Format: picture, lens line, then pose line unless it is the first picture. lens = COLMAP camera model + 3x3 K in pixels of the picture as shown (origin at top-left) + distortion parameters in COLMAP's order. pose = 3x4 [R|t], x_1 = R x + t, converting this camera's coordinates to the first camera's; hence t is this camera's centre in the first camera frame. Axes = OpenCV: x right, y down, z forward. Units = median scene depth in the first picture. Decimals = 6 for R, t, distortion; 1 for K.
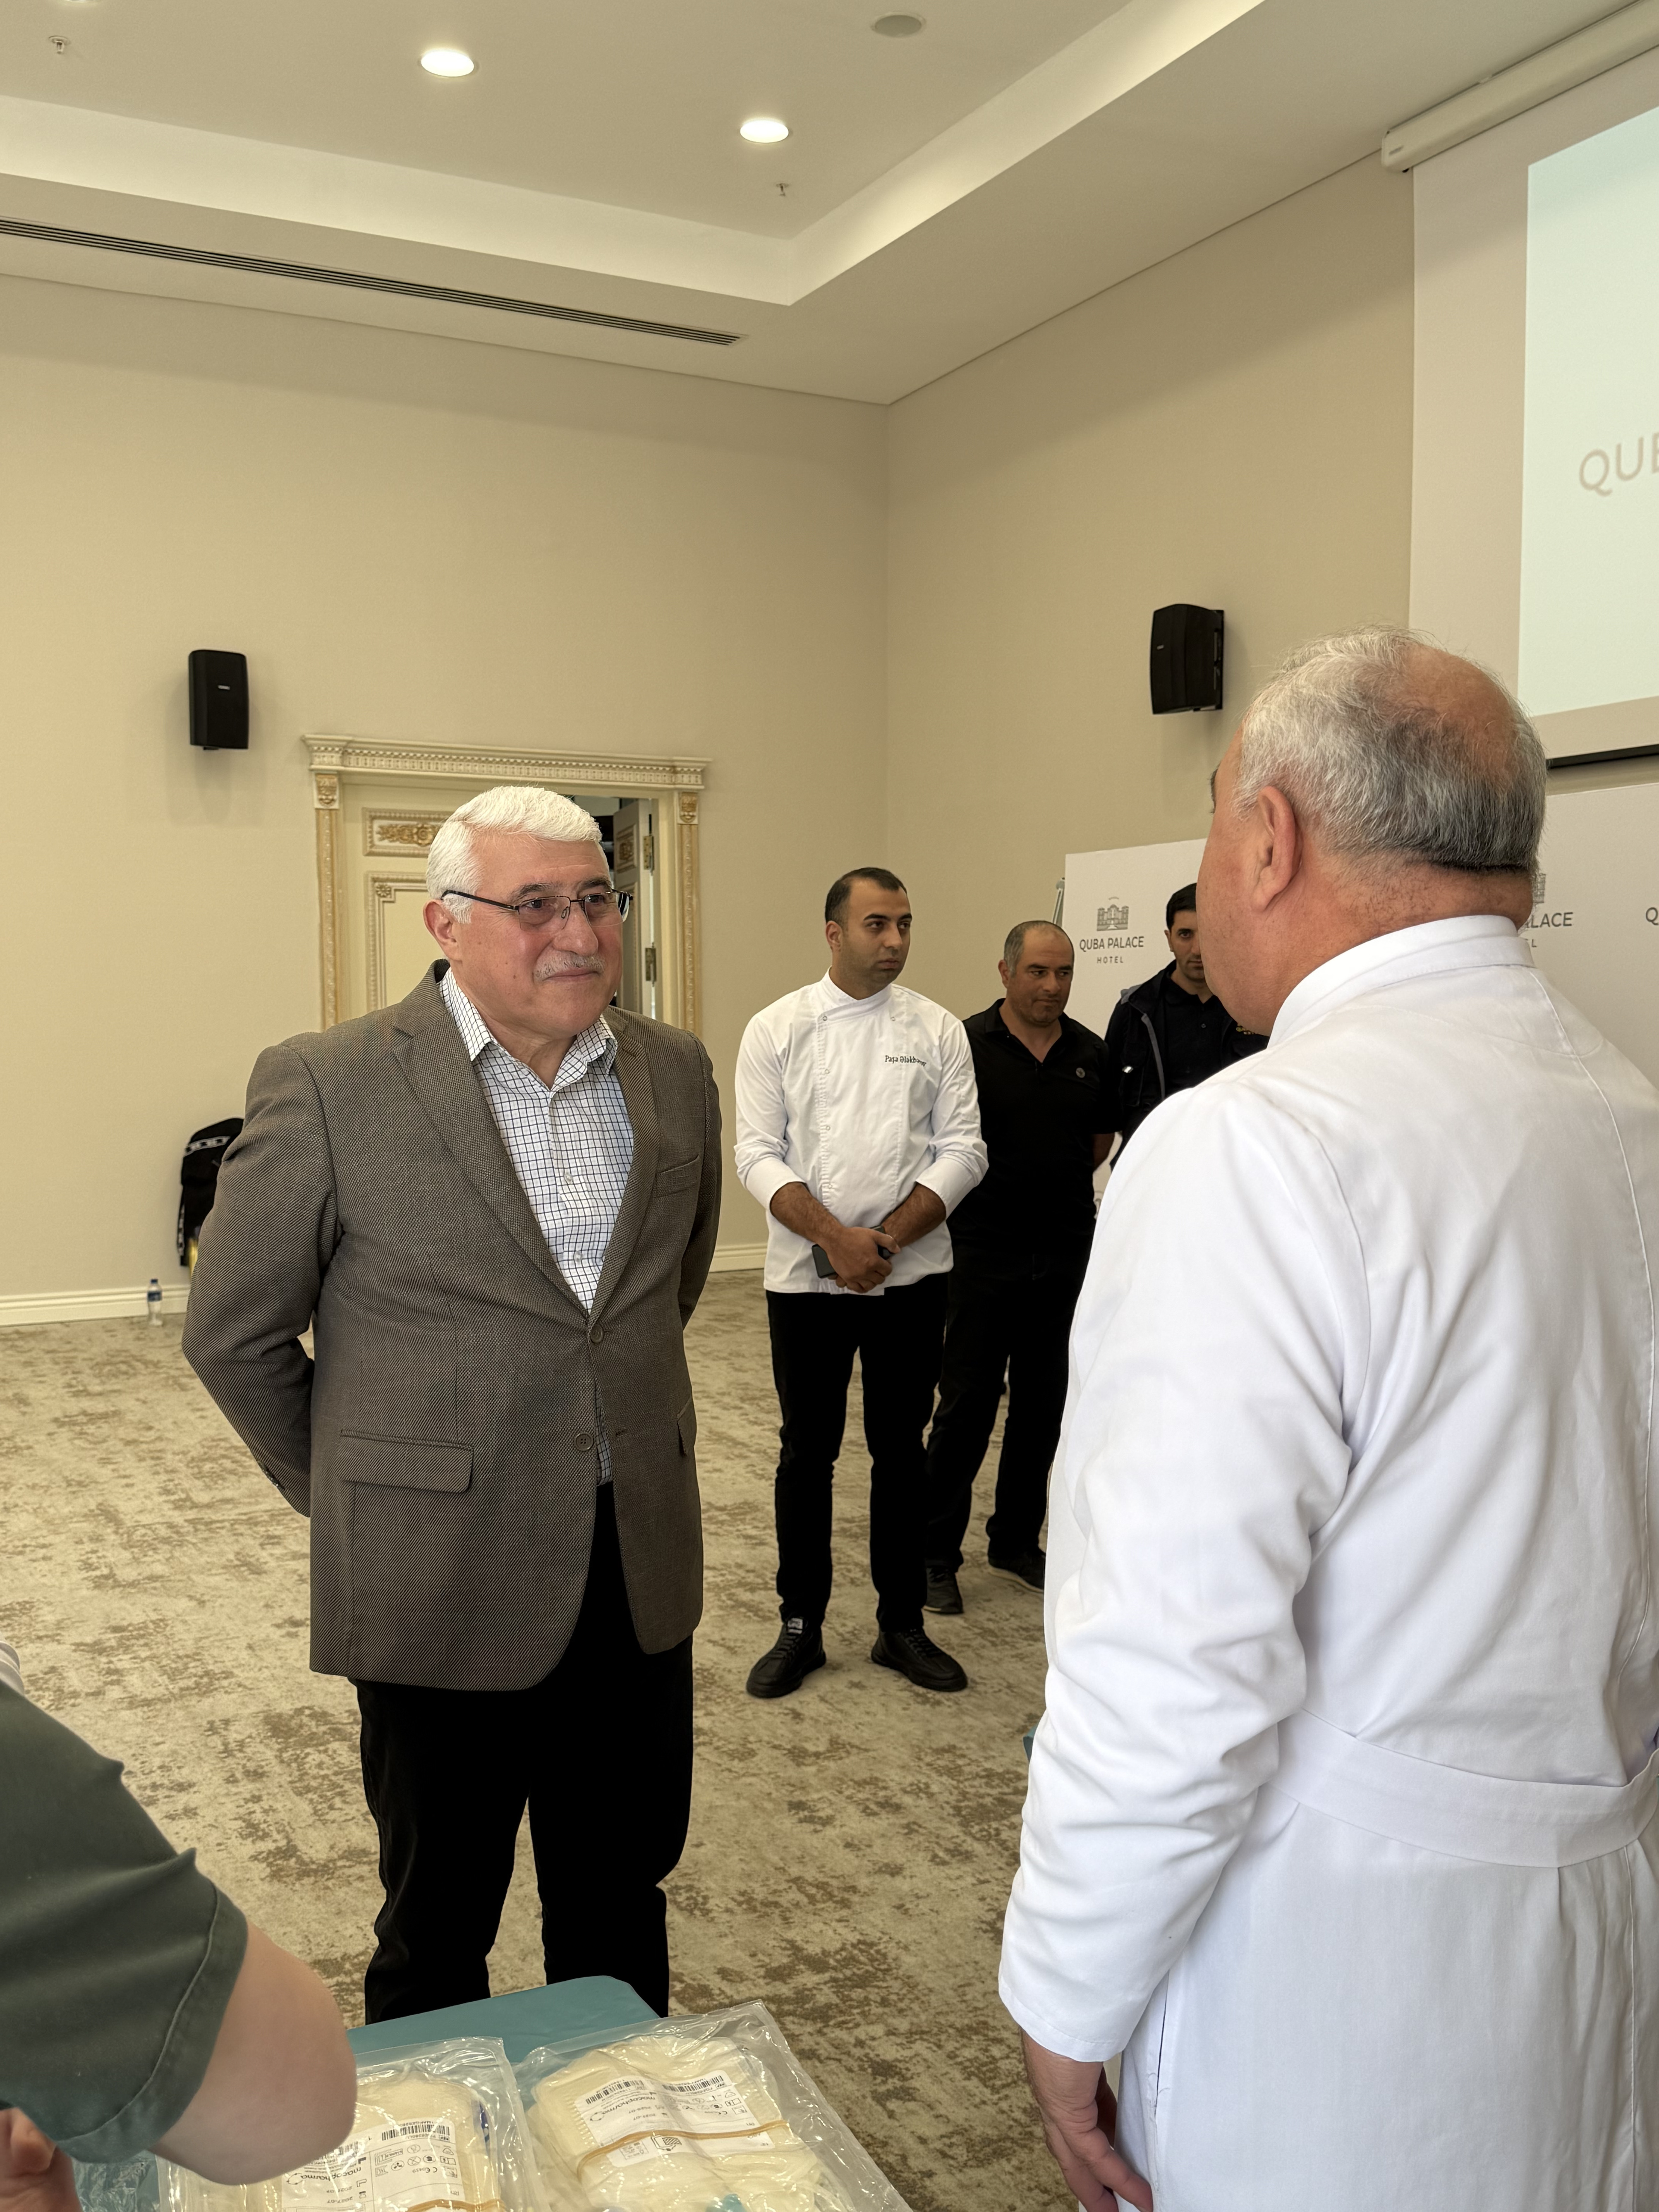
lens RADIAL K [[2129.0, 0, 829.5], [0, 2129.0, 1106.0], [0, 0, 1]] dist [0.302659, -0.401032]
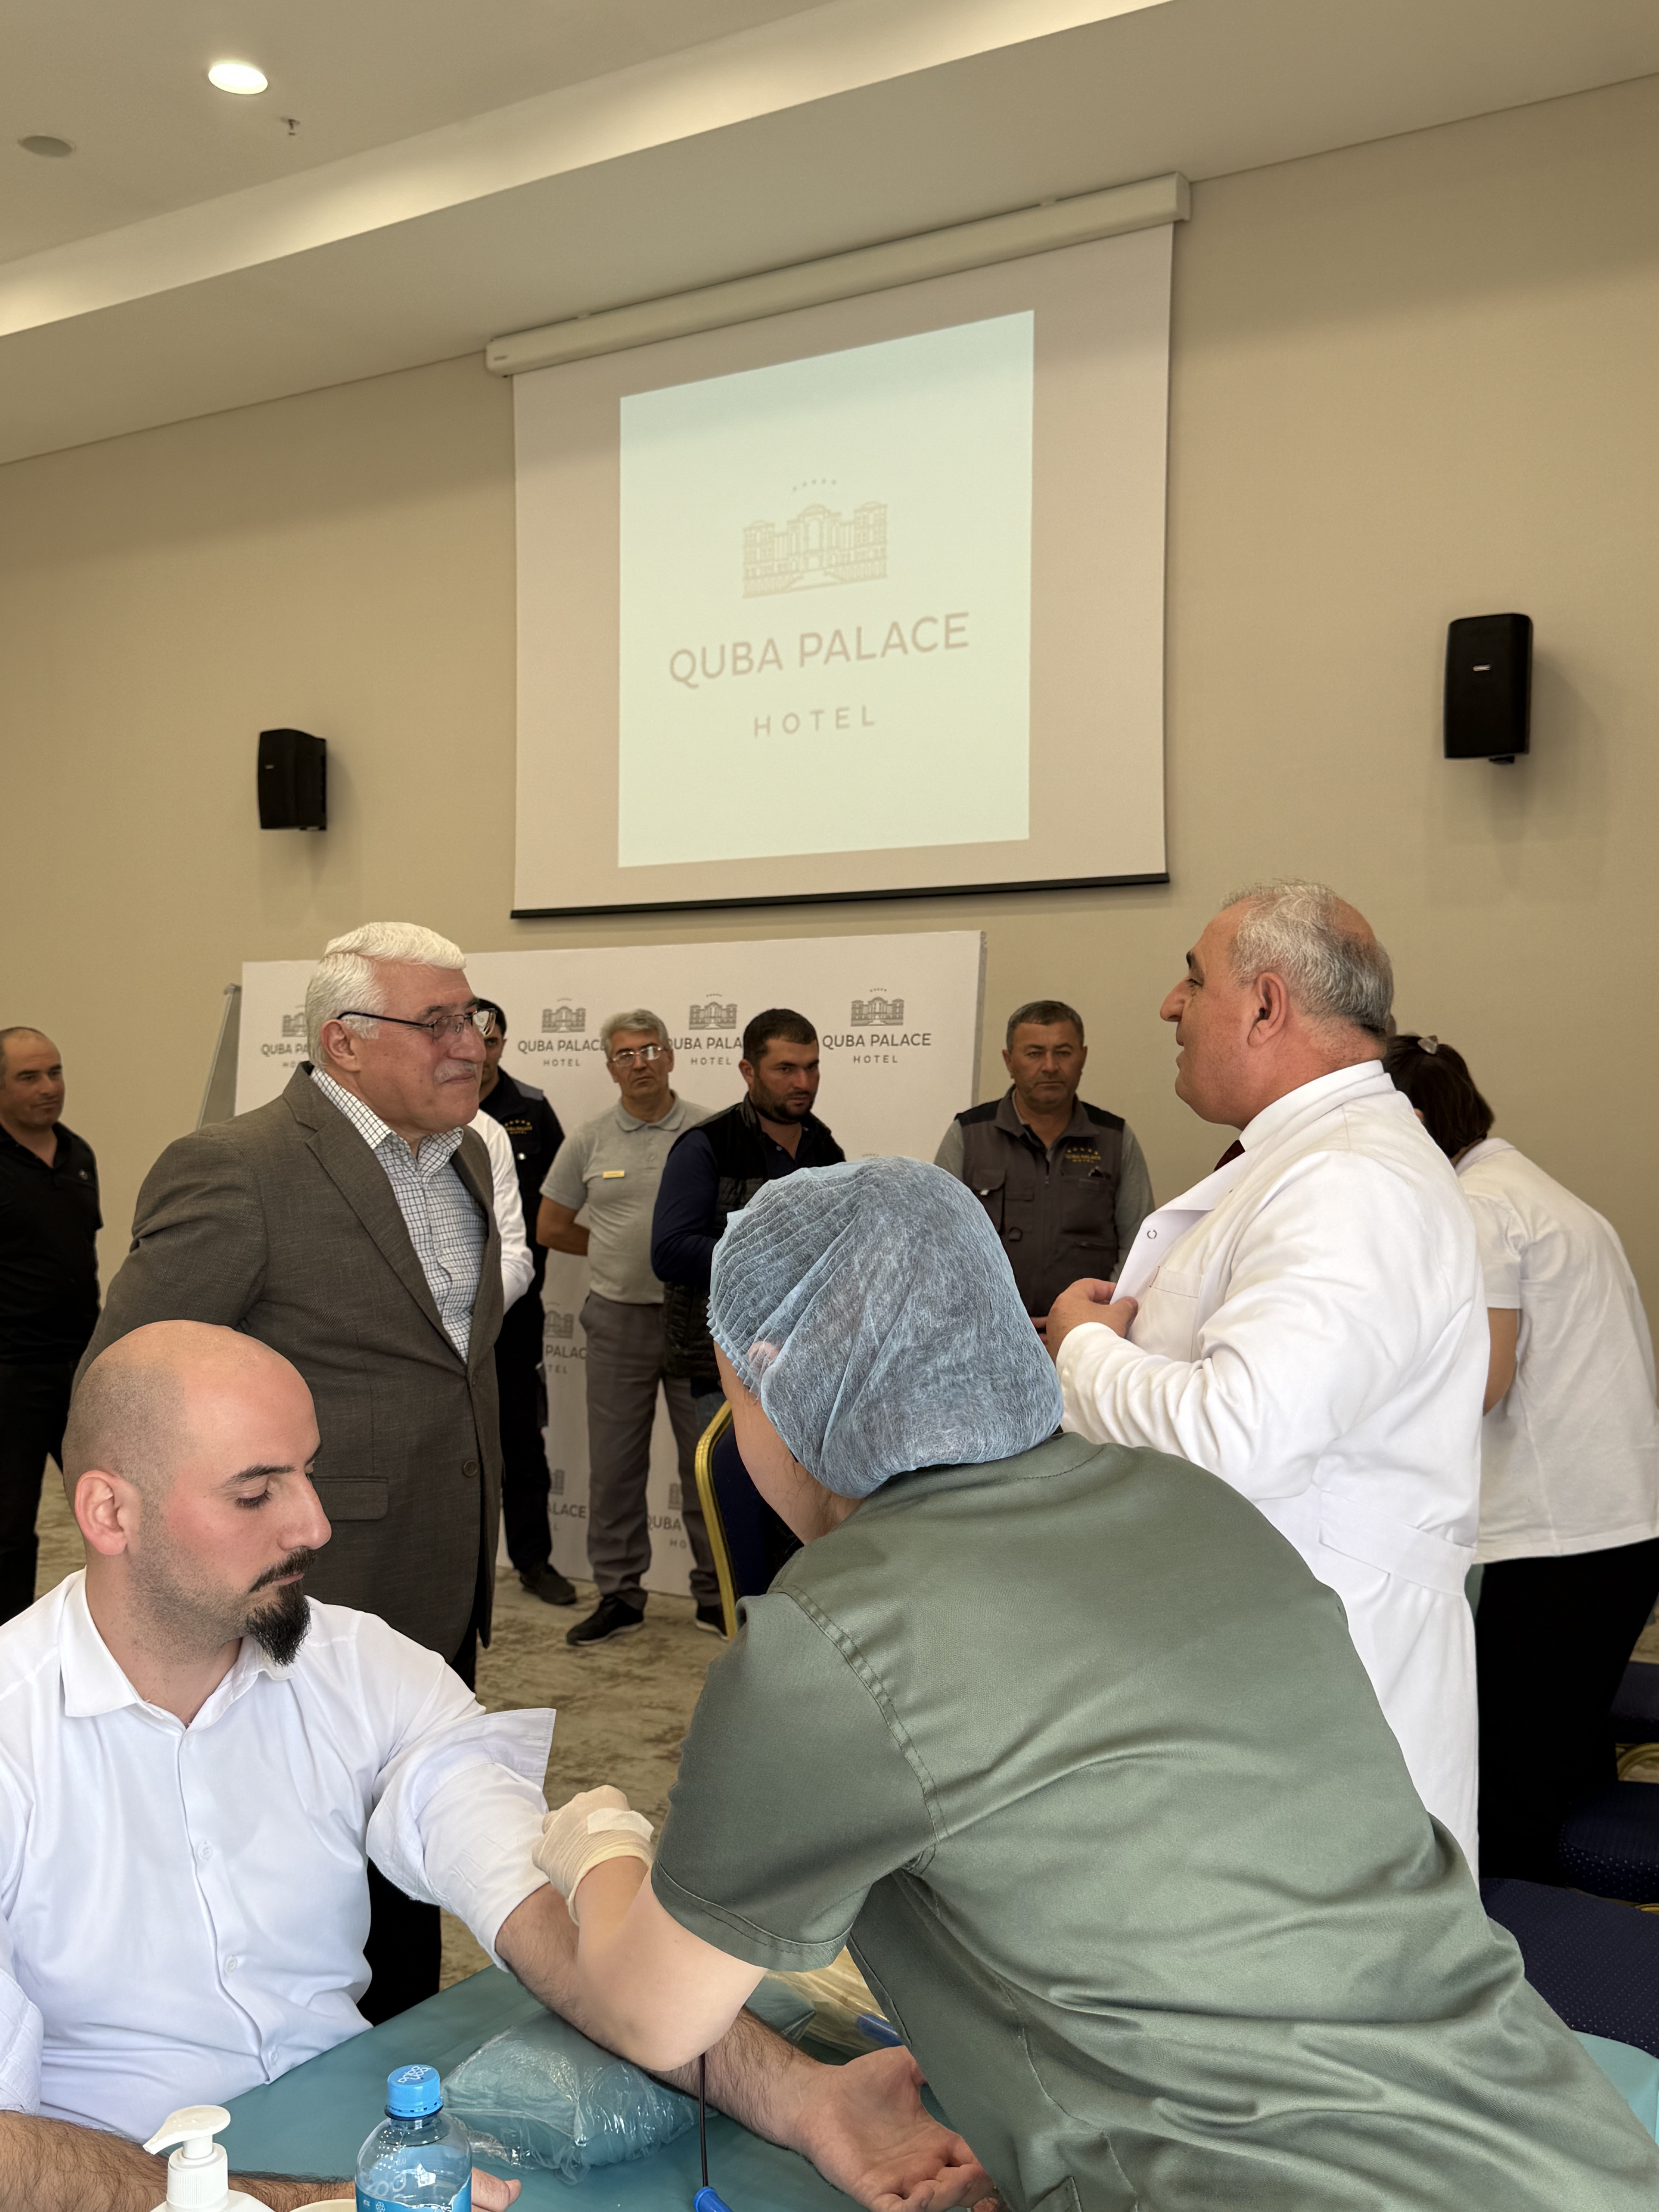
lens RADIAL K [[2129.0, 0, 829.5], [0, 2129.0, 1106.0], [0, 0, 1]] dist [0.302659, -0.401032]
pose [[0.887198, 0.007038, 0.461335, -0.481743], [0.016757, 0.998732, -0.047462, 0.014291], [-0.461085, 0.049838, 0.885955, -0.164637]]
